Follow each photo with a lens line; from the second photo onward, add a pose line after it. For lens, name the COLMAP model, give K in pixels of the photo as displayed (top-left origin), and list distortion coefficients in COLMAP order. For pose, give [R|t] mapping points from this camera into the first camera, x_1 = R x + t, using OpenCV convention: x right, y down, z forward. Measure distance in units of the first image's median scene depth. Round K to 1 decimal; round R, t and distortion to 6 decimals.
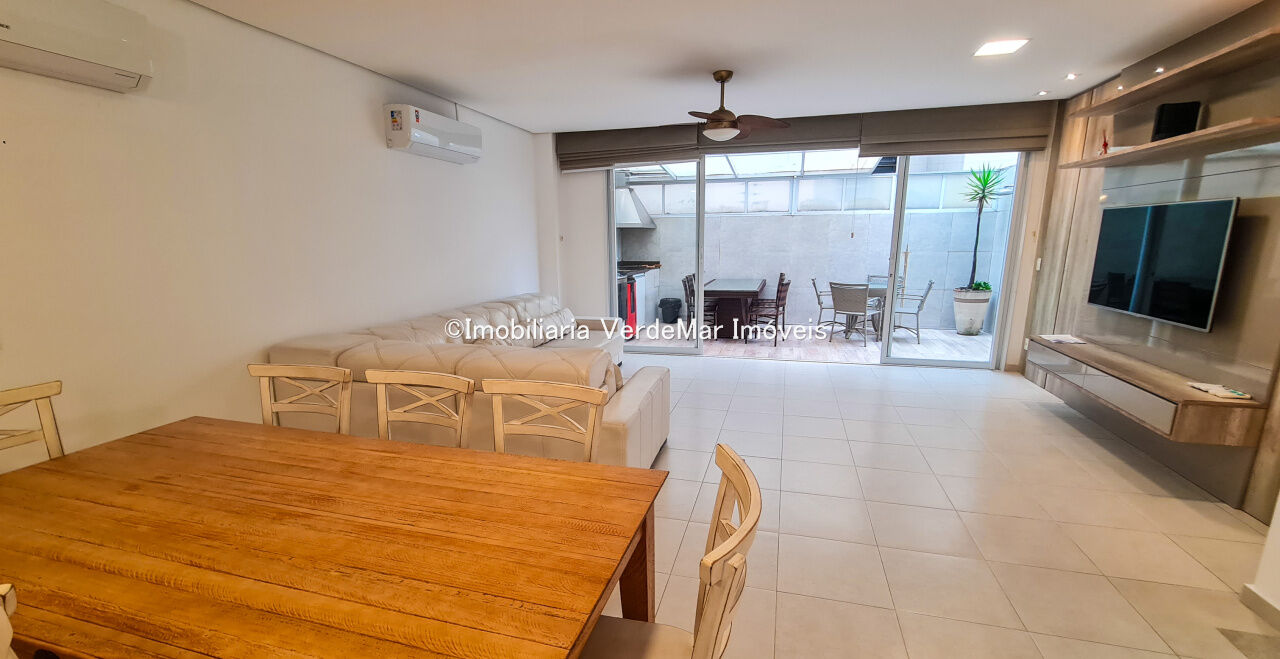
lens RADIAL K [[525.3, 0, 640.9], [0, 525.3, 356.0], [0, 0, 1]] dist [0.000716, 0.000305]
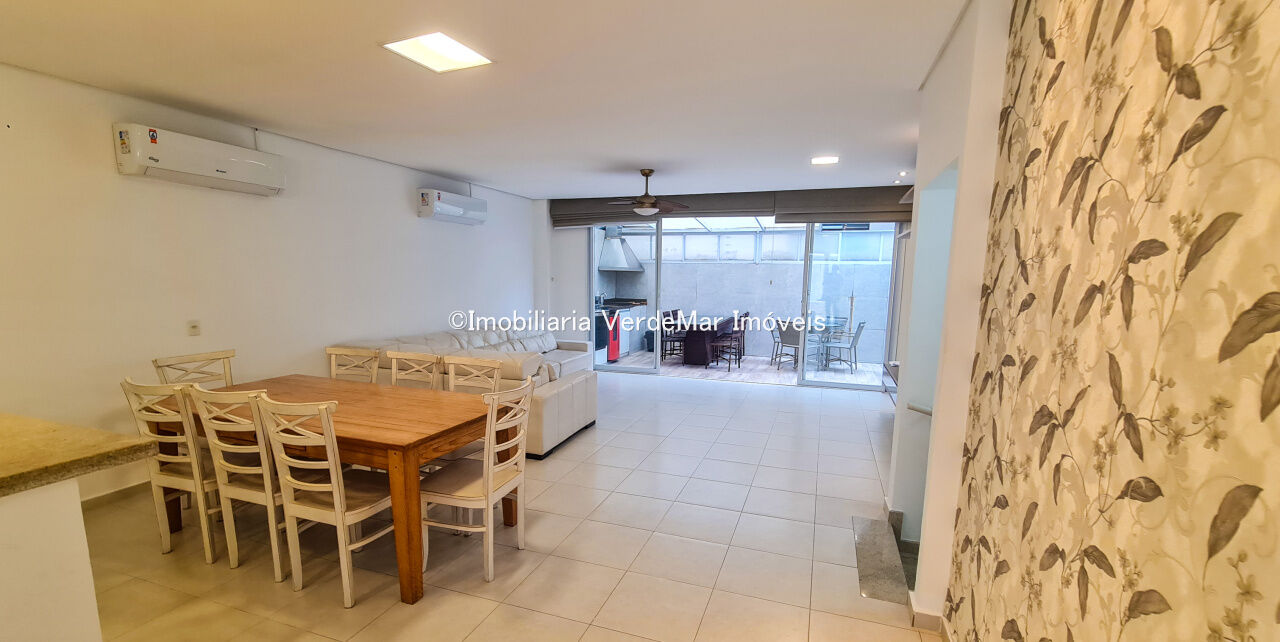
lens RADIAL K [[527.0, 0, 639.9], [0, 527.0, 356.3], [0, 0, 1]] dist [0.001780, -0.000011]
pose [[0.997218, 0.033807, -0.066433, 0.205173], [-0.038398, 0.996871, -0.069087, 0.058361], [0.063890, 0.071446, 0.995396, -0.332003]]
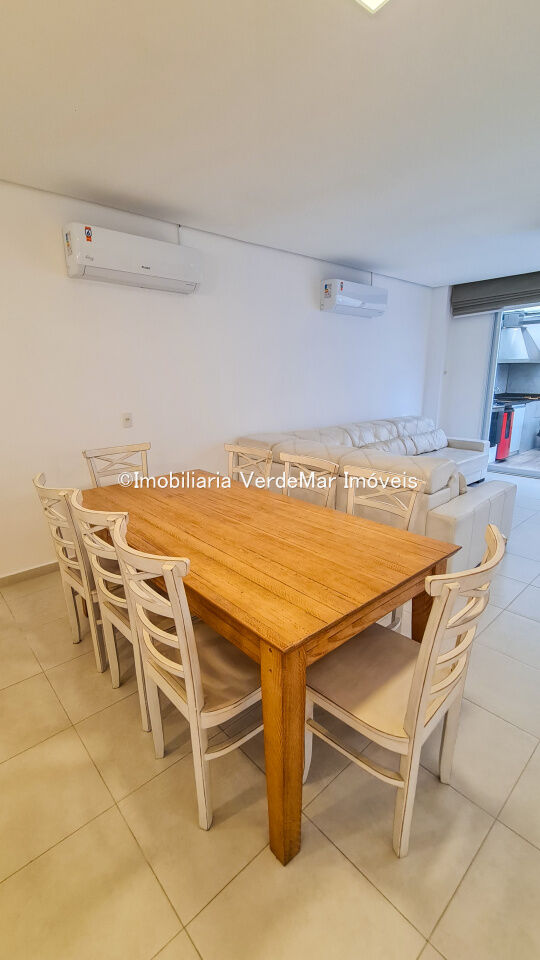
lens RADIAL K [[414.9, 0, 270.0], [0, 414.9, 480.0], [0, 0, 1]] dist [-0.000739, -0.000030]
pose [[0.842678, 0.130985, -0.522243, 0.055595], [-0.114981, 0.991361, 0.063115, 0.013826], [0.525998, 0.006862, 0.850458, -0.046939]]
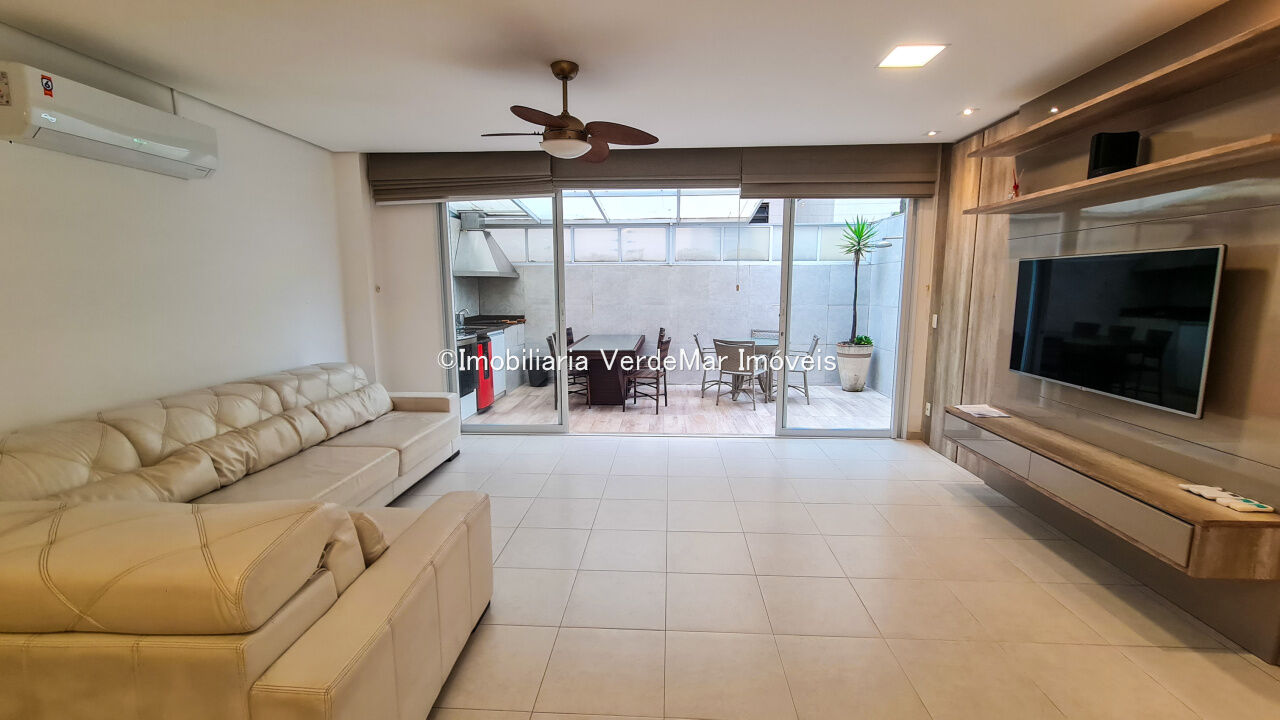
lens RADIAL K [[521.4, 0, 640.0], [0, 521.4, 360.0], [0, 0, 1]] dist [-0.001011, -0.000054]
pose [[0.977713, -0.021911, 0.208800, 0.081338], [0.039354, 0.996038, -0.079753, -0.061945], [-0.206225, 0.086192, 0.974701, 0.260137]]
